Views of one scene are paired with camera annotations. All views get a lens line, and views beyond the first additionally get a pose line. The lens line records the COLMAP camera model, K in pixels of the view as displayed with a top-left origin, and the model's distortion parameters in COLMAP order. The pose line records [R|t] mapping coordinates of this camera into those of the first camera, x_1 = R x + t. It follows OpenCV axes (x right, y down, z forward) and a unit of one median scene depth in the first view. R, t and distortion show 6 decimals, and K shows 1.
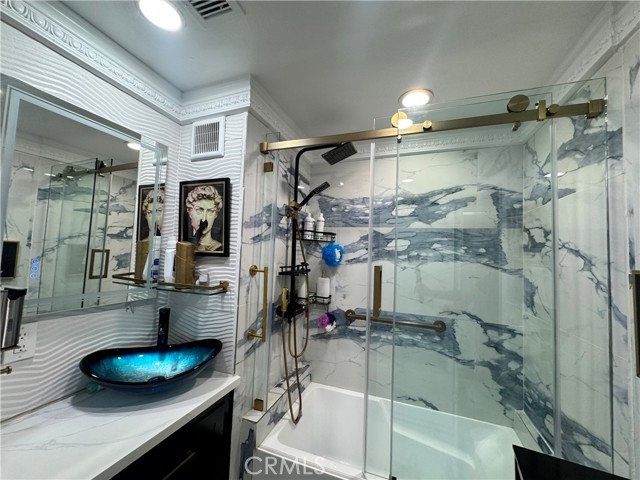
lens RADIAL K [[255.0, 0, 324.8], [0, 255.0, 239.3], [0, 0, 1]] dist [-0.004504, 0.001341]
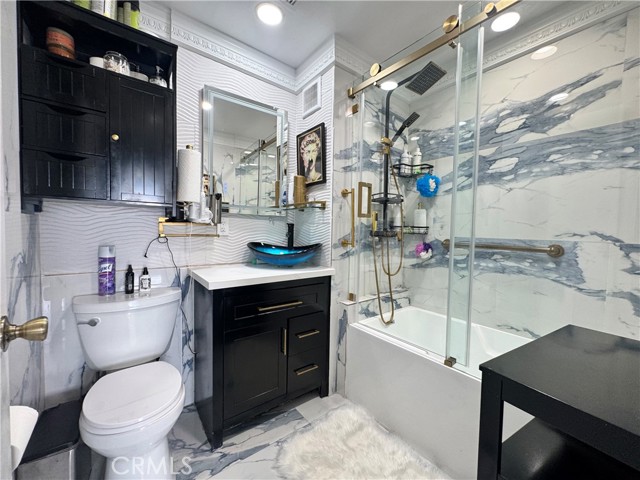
lens RADIAL K [[255.0, 0, 318.2], [0, 255.0, 230.3], [0, 0, 1]] dist [-0.004504, 0.001341]
pose [[0.848425, -0.009390, -0.529232, 0.249178], [0.045455, 0.997442, 0.055172, 0.206546], [0.527360, -0.070865, 0.846682, -0.142309]]
